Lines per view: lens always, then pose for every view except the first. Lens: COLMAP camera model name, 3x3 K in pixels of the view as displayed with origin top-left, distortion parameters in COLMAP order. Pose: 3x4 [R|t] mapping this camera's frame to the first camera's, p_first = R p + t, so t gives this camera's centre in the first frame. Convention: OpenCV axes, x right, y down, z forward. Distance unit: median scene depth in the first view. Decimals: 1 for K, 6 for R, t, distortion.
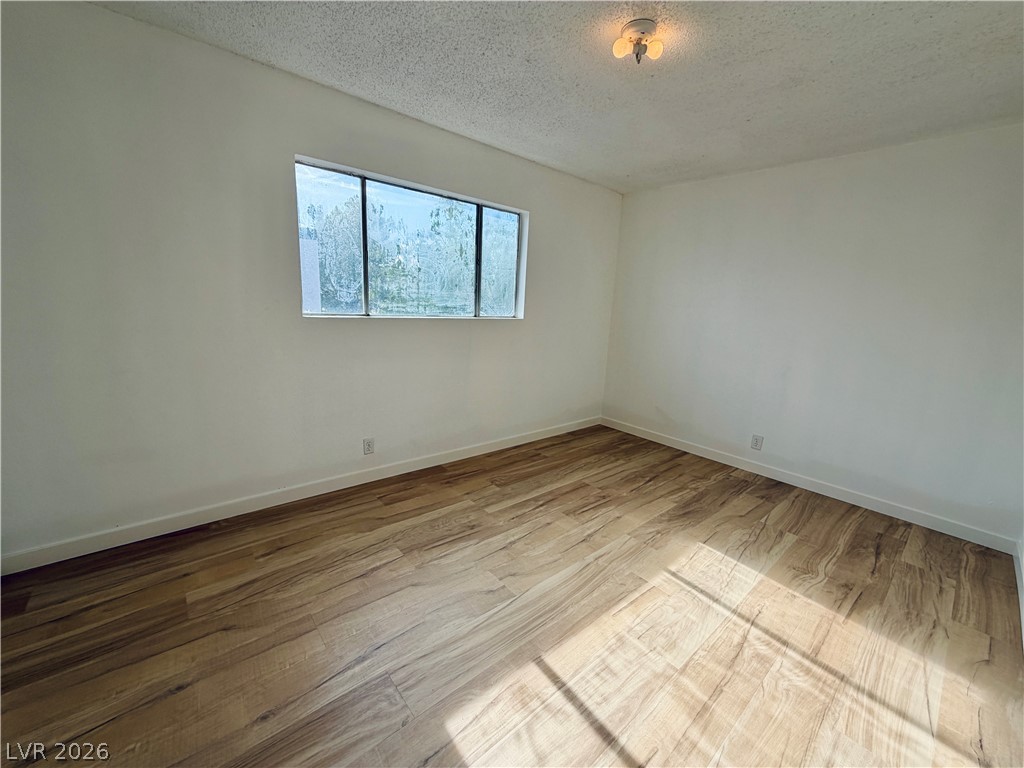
lens RADIAL K [[409.3, 0, 509.3], [0, 409.3, 382.9], [0, 0, 1]] dist [-0.000005, -0.000072]
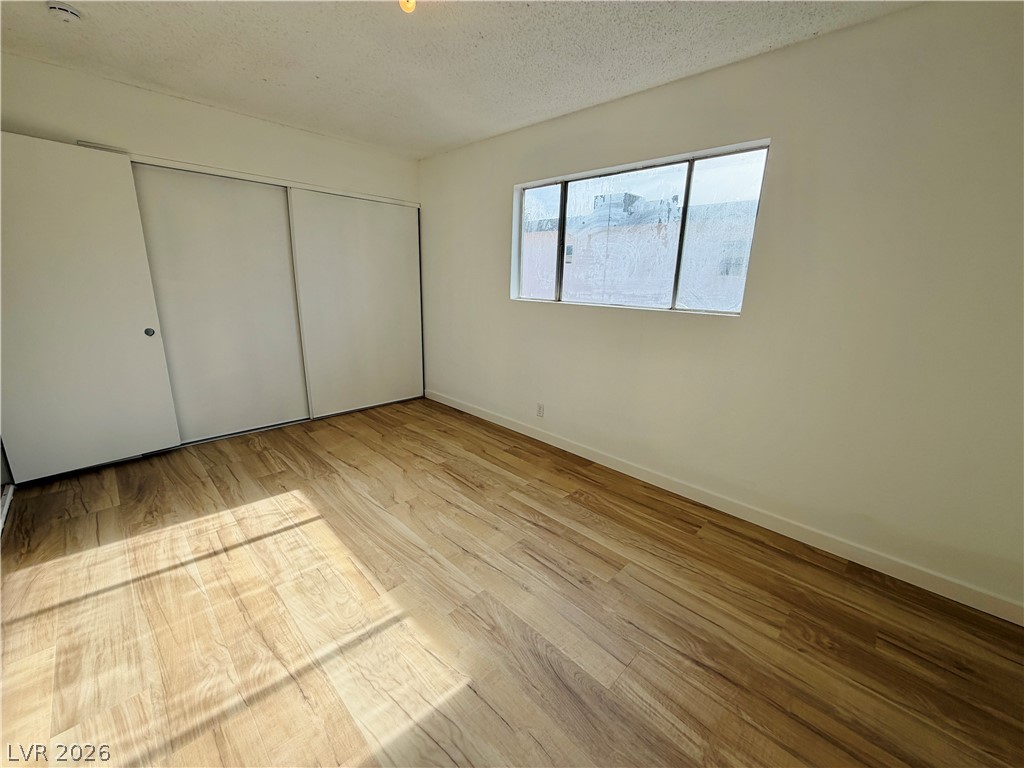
lens RADIAL K [[409.3, 0, 509.3], [0, 409.3, 382.9], [0, 0, 1]] dist [-0.000005, -0.000072]
pose [[0.079254, 0.198018, -0.976989, 1.120527], [-0.224349, 0.958472, 0.176065, -0.155983], [0.971281, 0.205233, 0.120387, 1.046404]]
